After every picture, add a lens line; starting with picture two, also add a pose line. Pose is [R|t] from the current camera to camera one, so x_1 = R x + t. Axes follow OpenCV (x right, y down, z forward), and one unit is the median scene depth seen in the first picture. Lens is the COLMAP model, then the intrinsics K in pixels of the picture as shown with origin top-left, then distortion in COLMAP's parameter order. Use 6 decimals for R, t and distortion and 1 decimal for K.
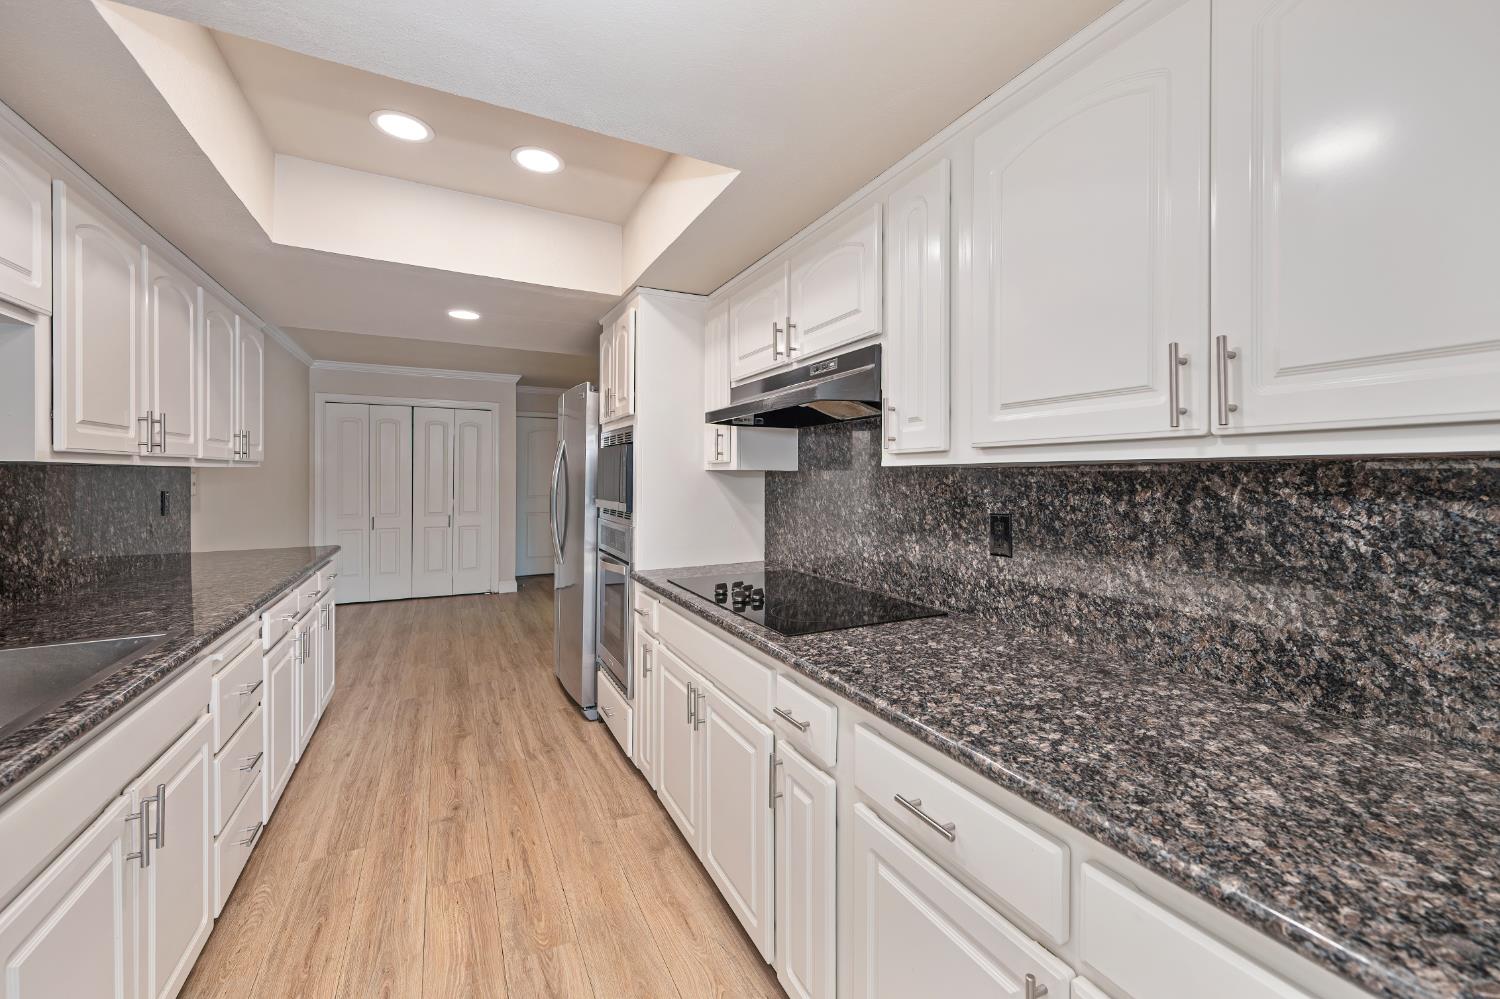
lens RADIAL K [[608.6, 0, 754.4], [0, 608.6, 468.5], [0, 0, 1]] dist [0.001110, -0.000014]
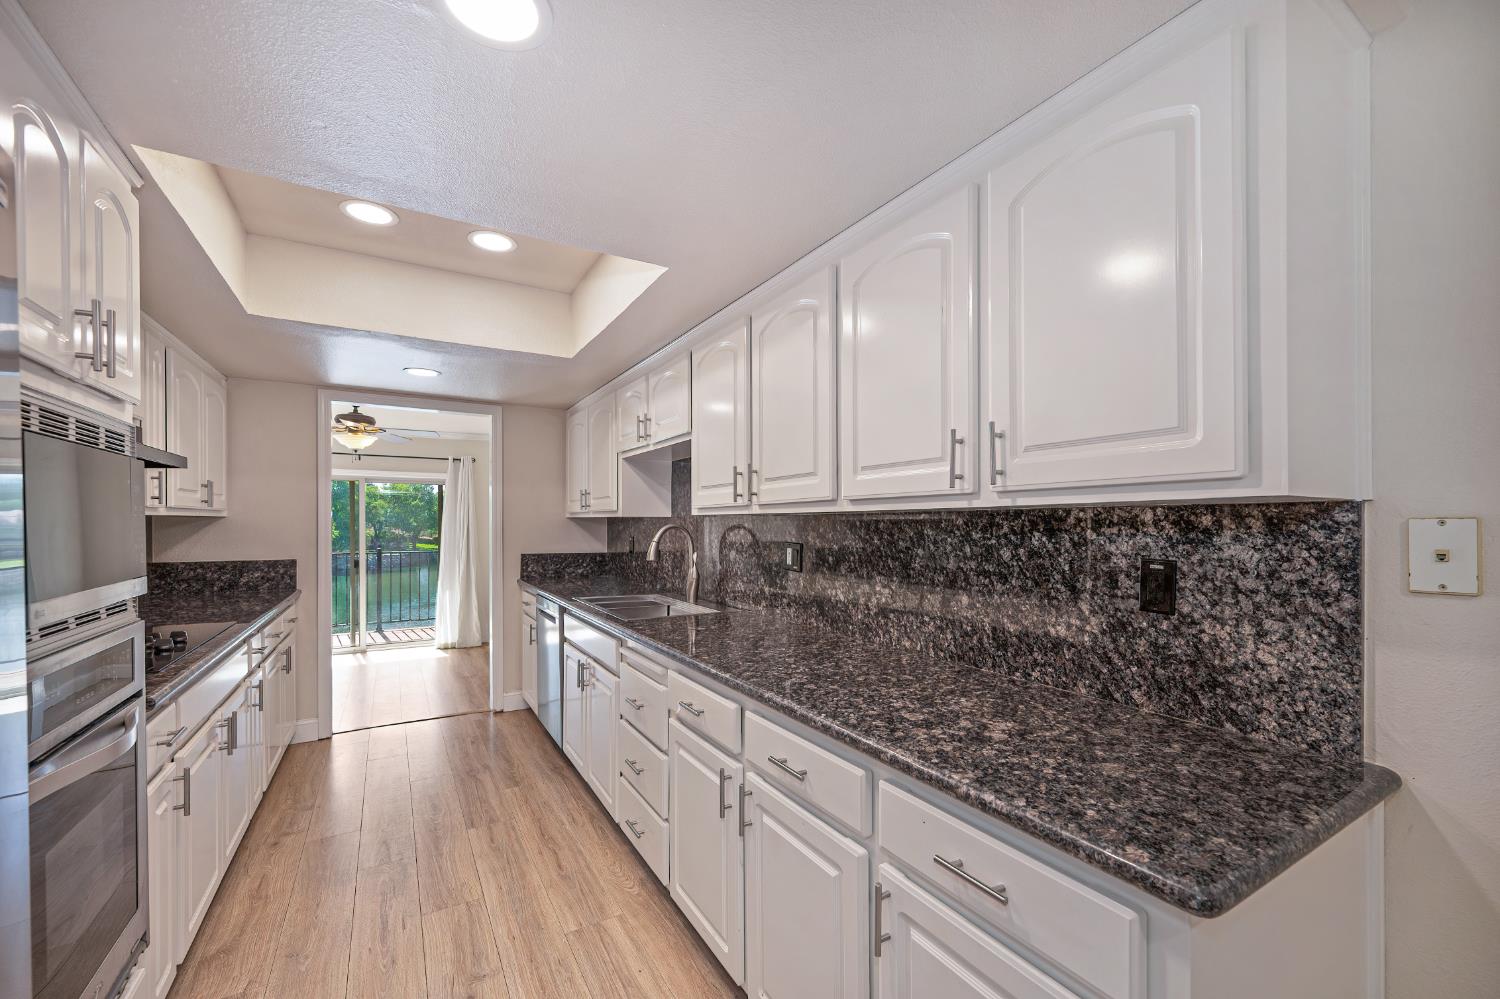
lens RADIAL K [[605.2, 0, 748.3], [0, 605.2, 526.2], [0, 0, 1]] dist [-0.000044, 0.000183]
pose [[-0.998008, 0.000740, -0.063078, -0.648103], [0.000976, 0.999993, -0.003709, 0.014700], [0.063074, -0.003764, -0.998002, 1.454901]]
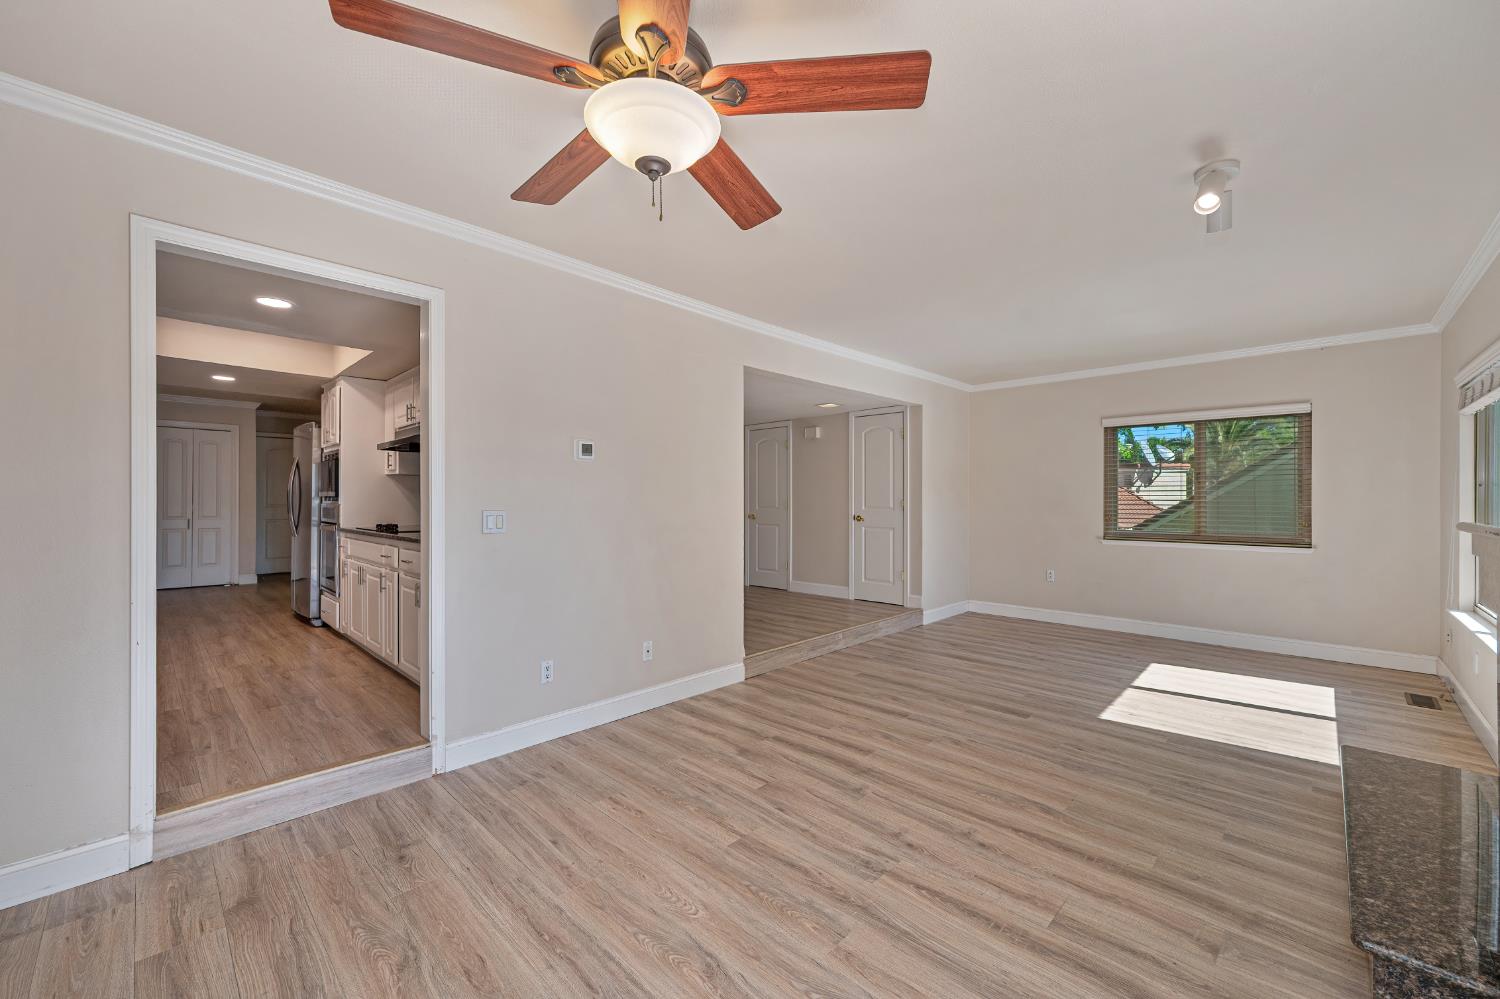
lens RADIAL K [[594.5, 0, 746.7], [0, 594.5, 493.3], [0, 0, 1]] dist [-0.000836, -0.000056]
pose [[0.947717, -0.001743, 0.319108, 0.363081], [-0.000432, 0.999977, 0.006745, 0.045091], [-0.319112, -0.006530, 0.947694, -1.010528]]
